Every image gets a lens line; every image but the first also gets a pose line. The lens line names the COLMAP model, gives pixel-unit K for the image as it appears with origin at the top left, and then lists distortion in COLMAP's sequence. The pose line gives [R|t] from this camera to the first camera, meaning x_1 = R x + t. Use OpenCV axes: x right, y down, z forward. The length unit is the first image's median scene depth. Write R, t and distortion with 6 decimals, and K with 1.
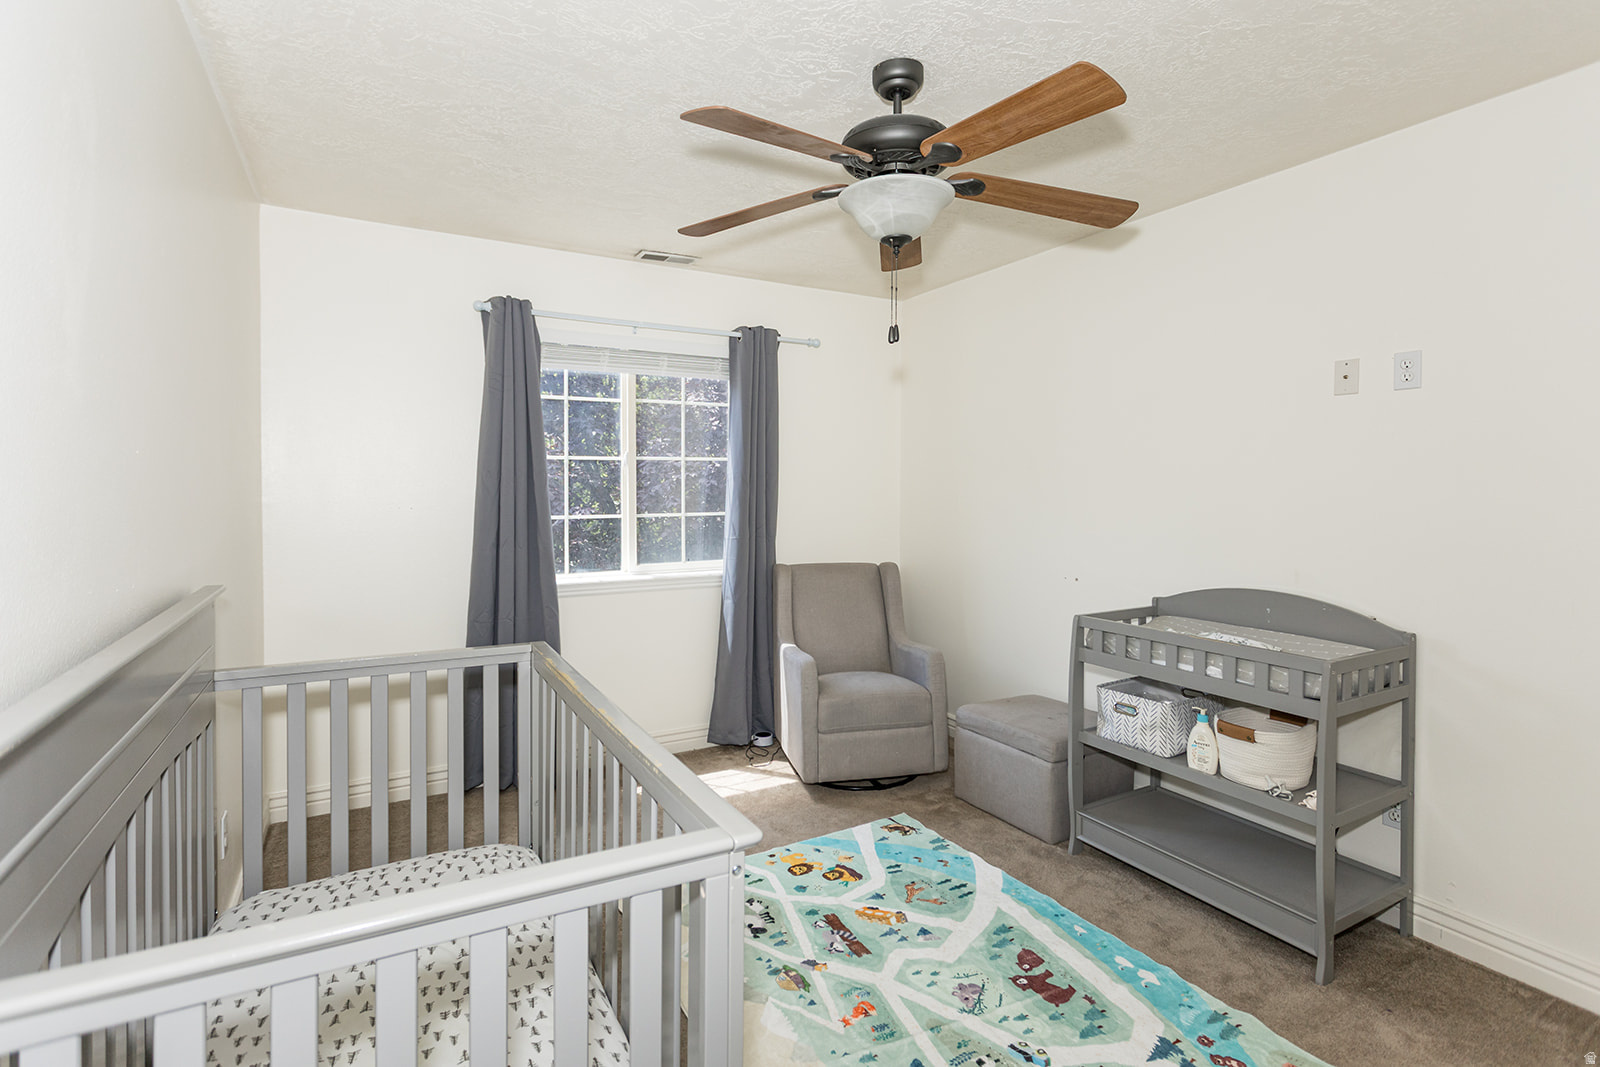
lens RADIAL K [[779.1, 0, 787.6], [0, 779.1, 493.7], [0, 0, 1]] dist [0.000147, 0.001273]
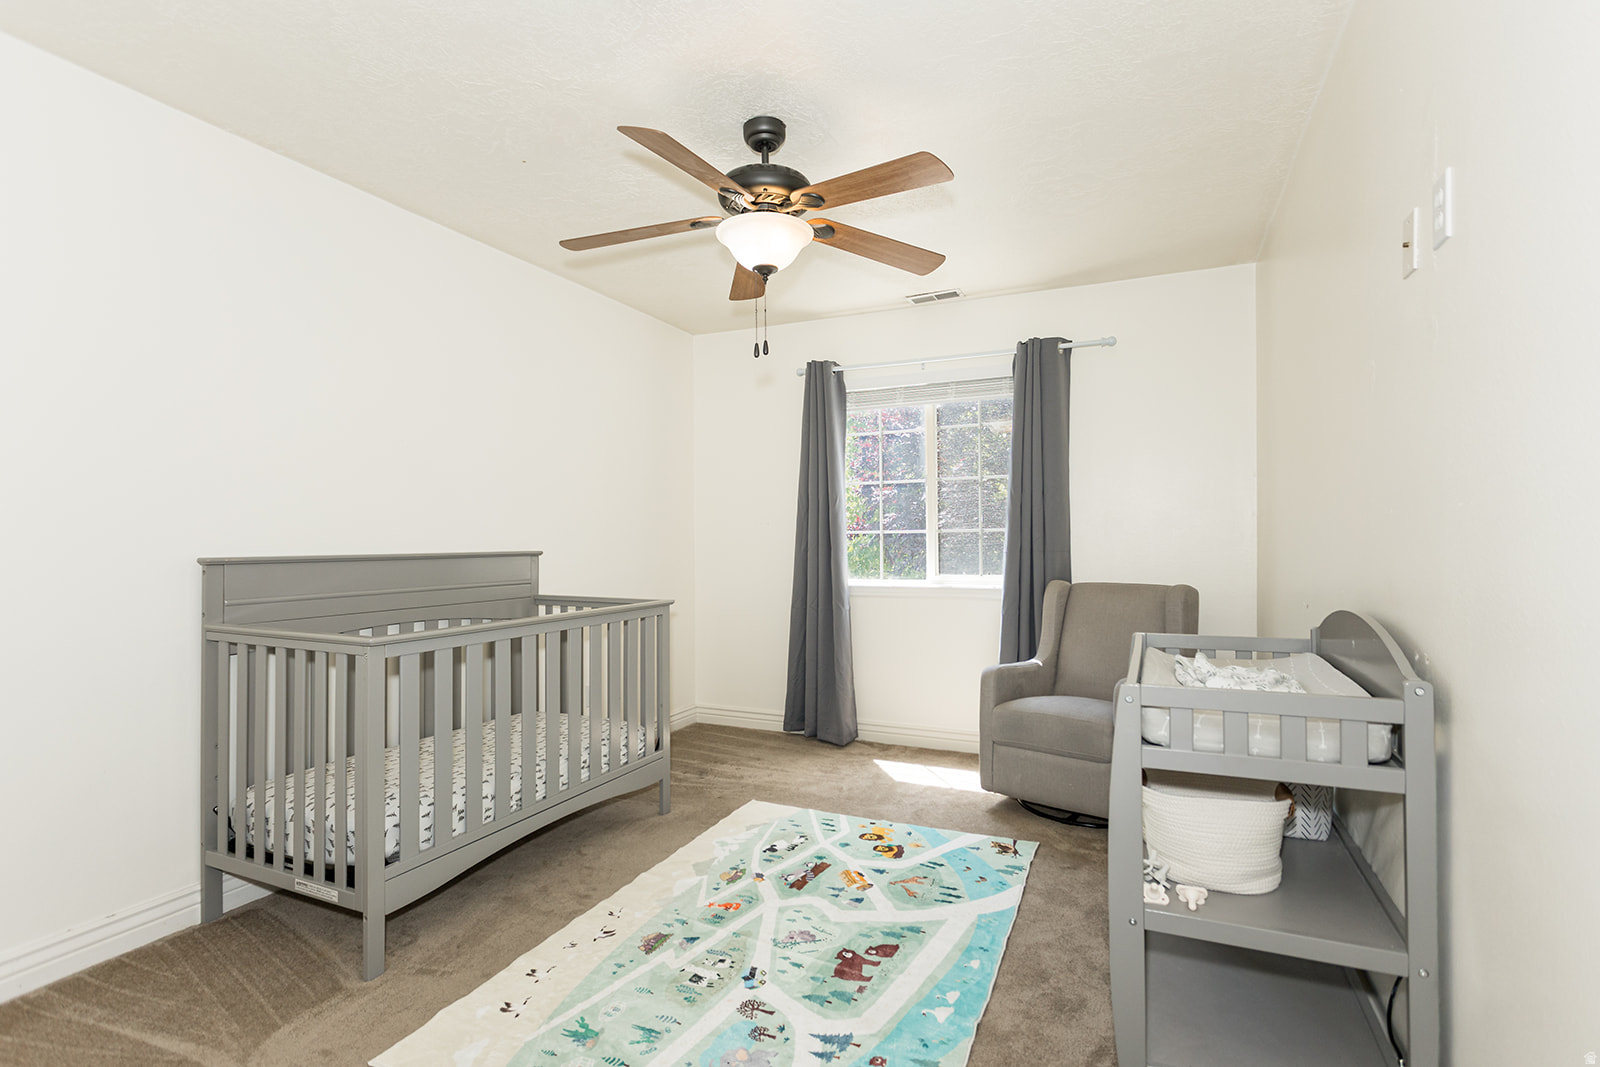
lens RADIAL K [[779.1, 0, 804.0], [0, 779.1, 524.9], [0, 0, 1]] dist [0.000147, 0.001273]
pose [[0.584593, -0.022105, -0.811025, 0.867180], [-0.003545, 0.999550, -0.029798, 0.077081], [0.811319, 0.020295, 0.584252, 0.276720]]
